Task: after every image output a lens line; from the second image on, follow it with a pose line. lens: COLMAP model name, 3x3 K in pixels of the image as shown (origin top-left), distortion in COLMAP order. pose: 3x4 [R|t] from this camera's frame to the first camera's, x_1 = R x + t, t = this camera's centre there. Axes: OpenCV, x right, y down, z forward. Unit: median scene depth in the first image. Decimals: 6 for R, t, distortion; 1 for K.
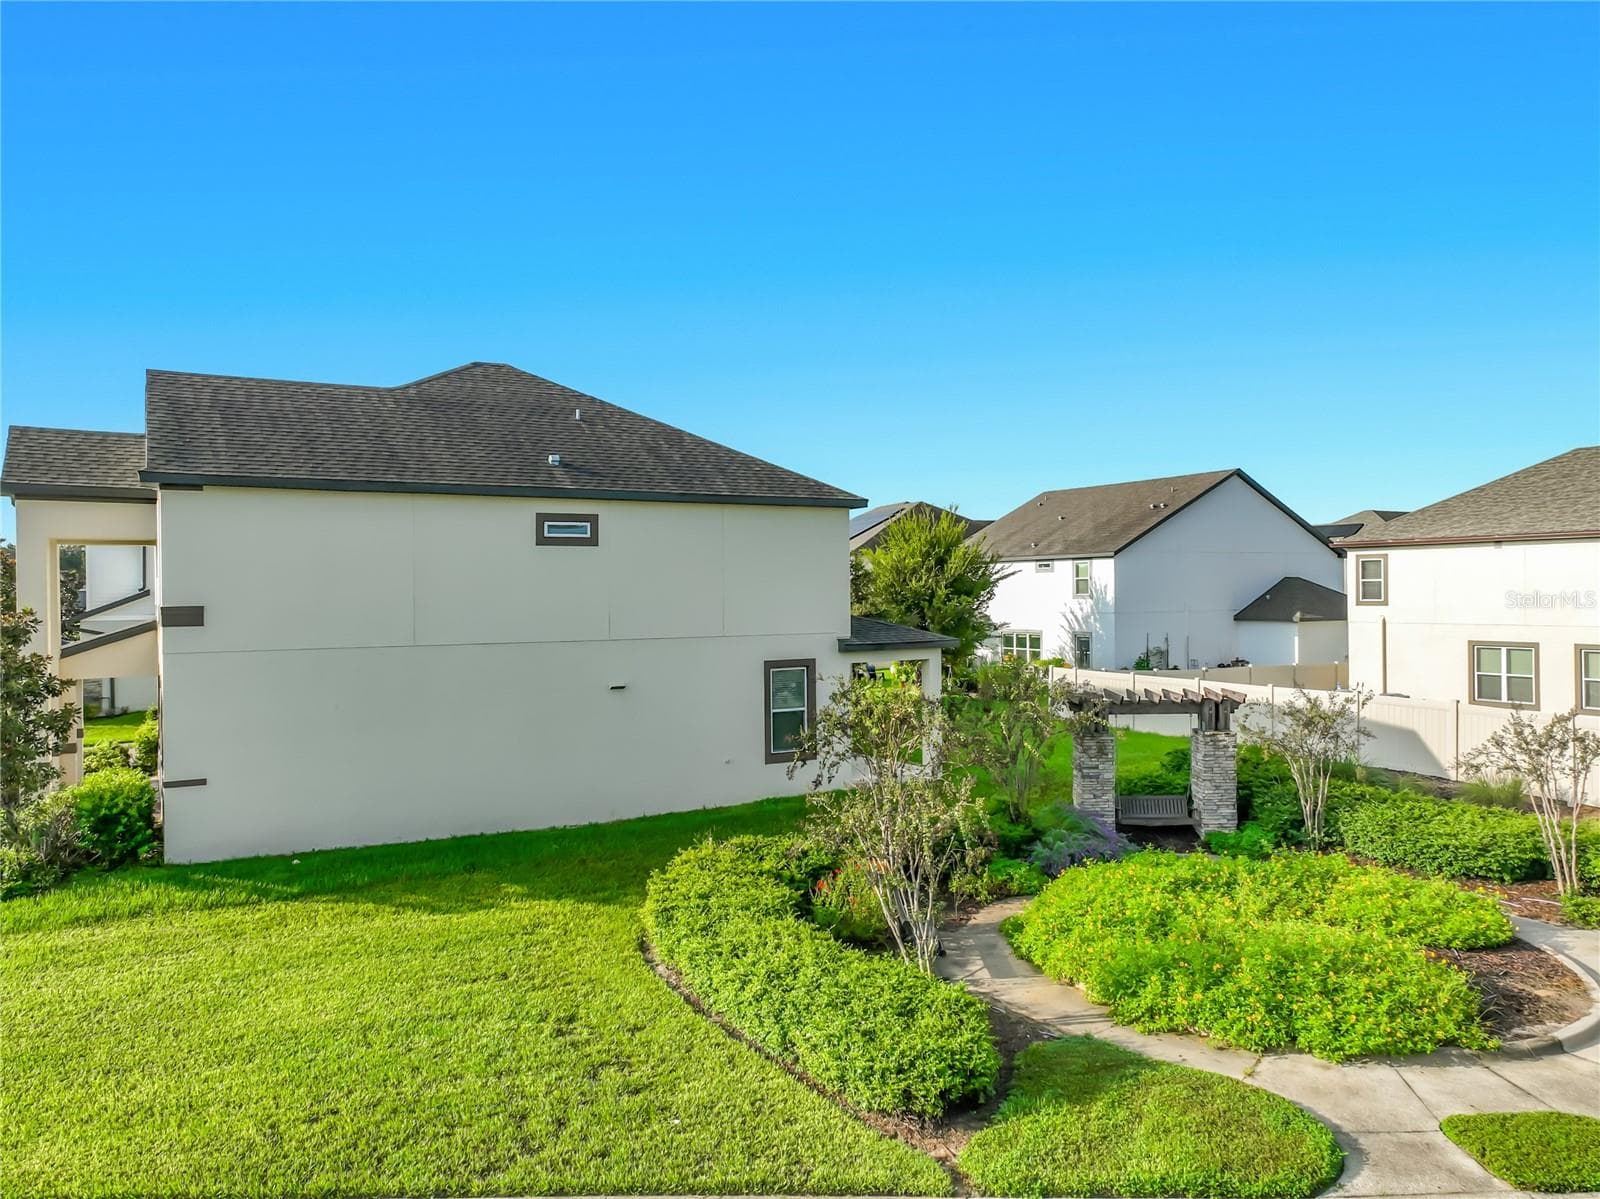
lens RADIAL K [[1131.4, 0, 794.3], [0, 1131.4, 600.2], [0, 0, 1]] dist [-0.009086, 0.019972]
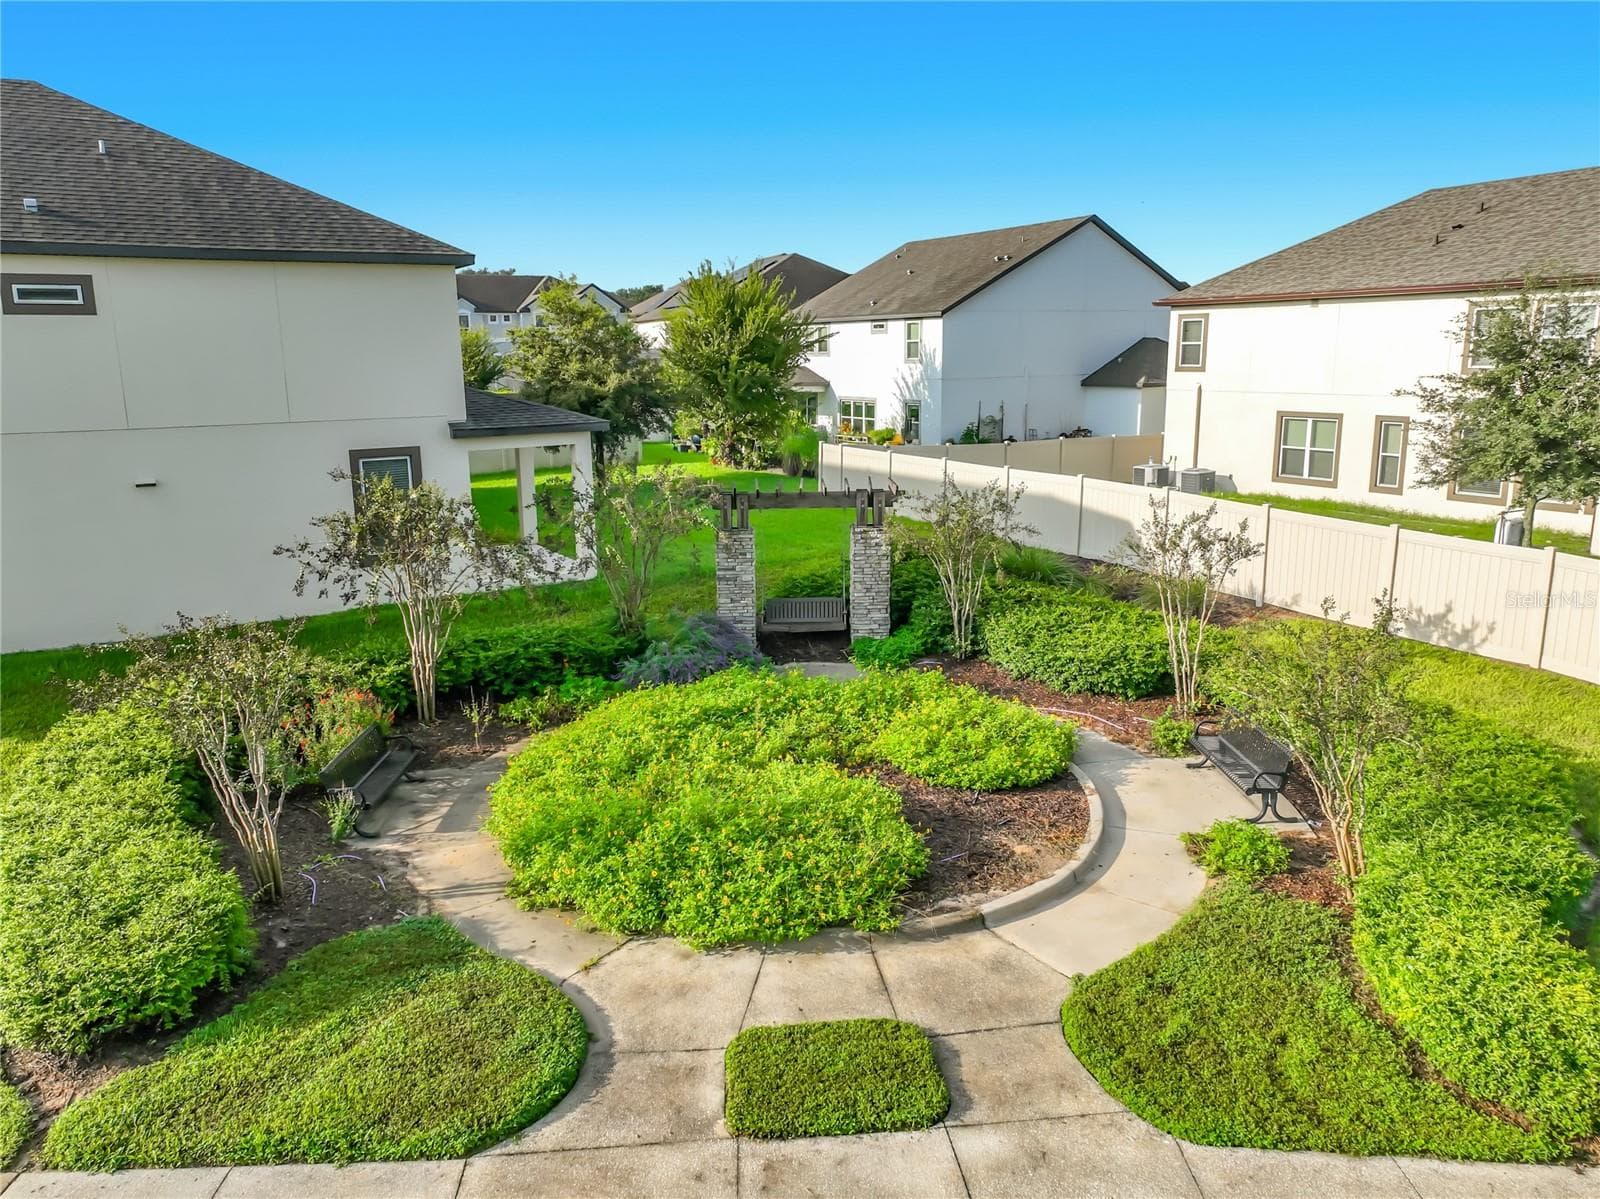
lens RADIAL K [[1131.4, 0, 794.5], [0, 1131.4, 606.9], [0, 0, 1]] dist [-0.009086, 0.019972]
pose [[0.999757, -0.009841, 0.019723, 0.281316], [0.005371, 0.976595, 0.215018, -0.012715], [-0.021378, -0.214860, 0.976411, 0.118597]]
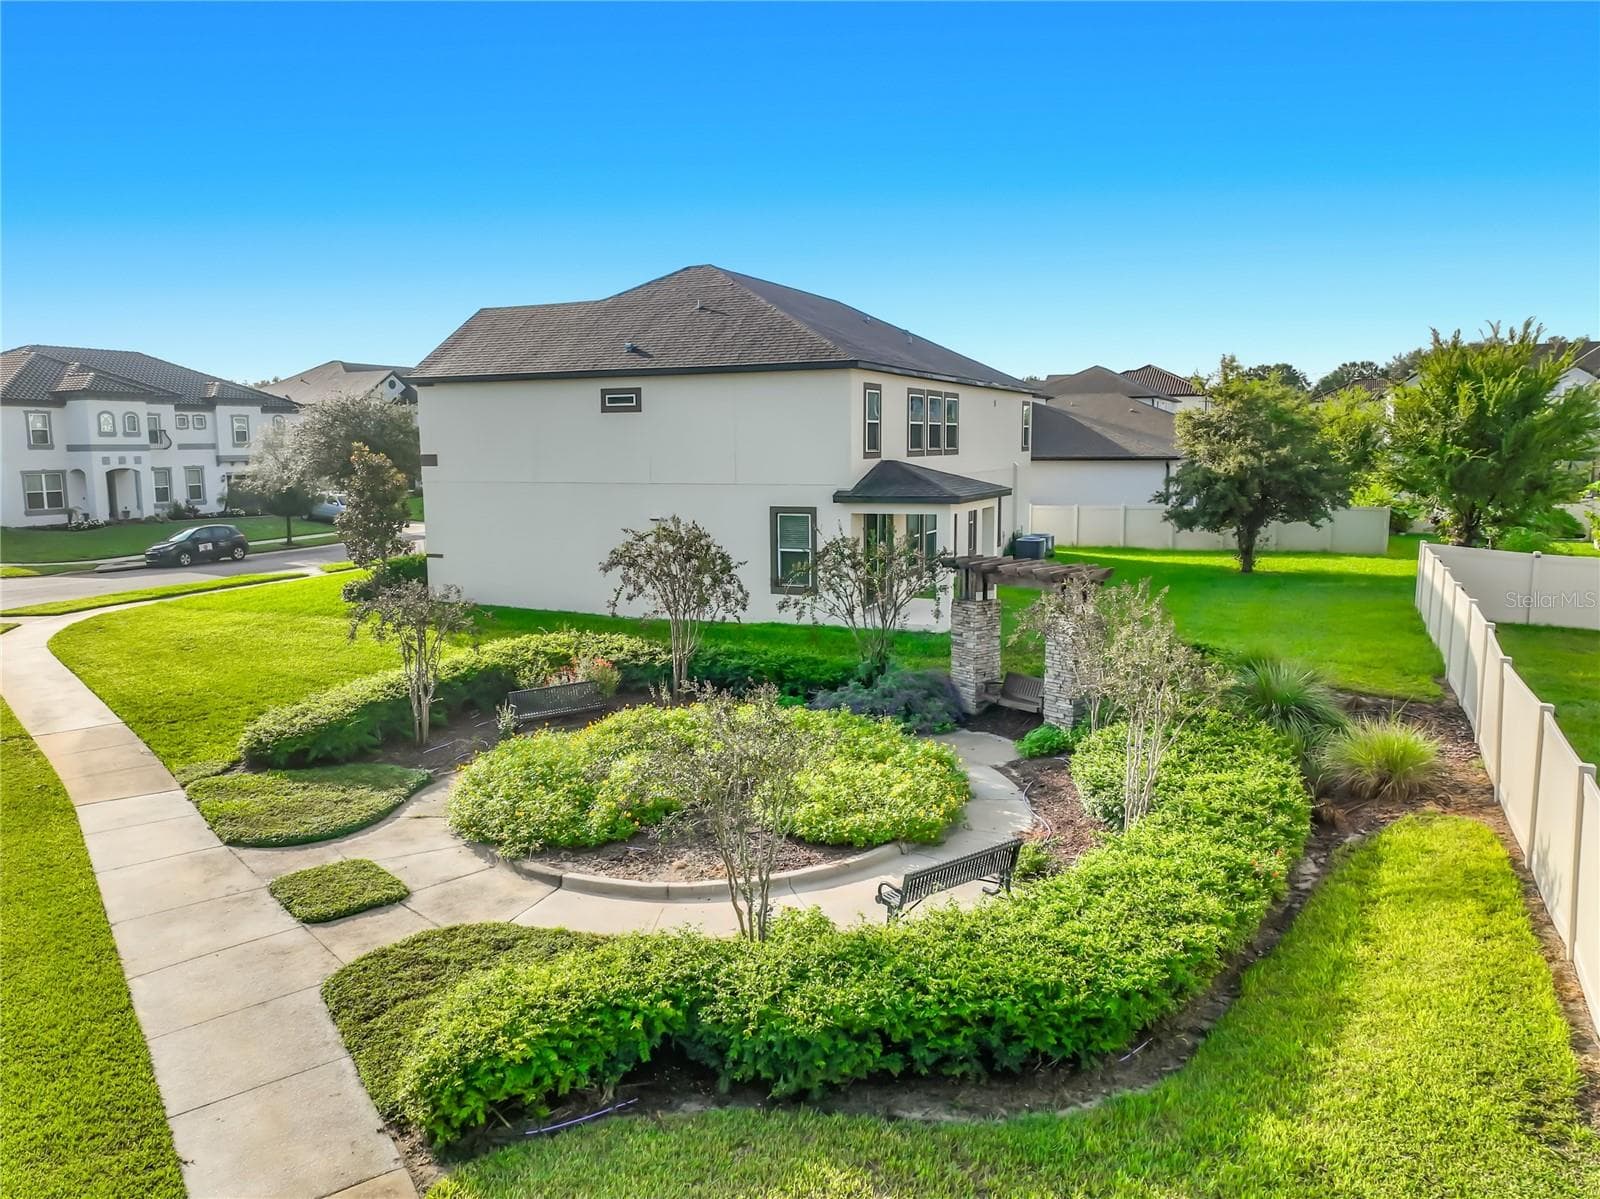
lens RADIAL K [[1131.4, 0, 798.2], [0, 1131.4, 598.3], [0, 0, 1]] dist [-0.009086, 0.019972]
pose [[0.601305, 0.116857, -0.790428, 0.891182], [-0.003516, 0.989625, 0.143632, -0.019973], [0.799012, -0.083587, 0.595477, 0.299378]]
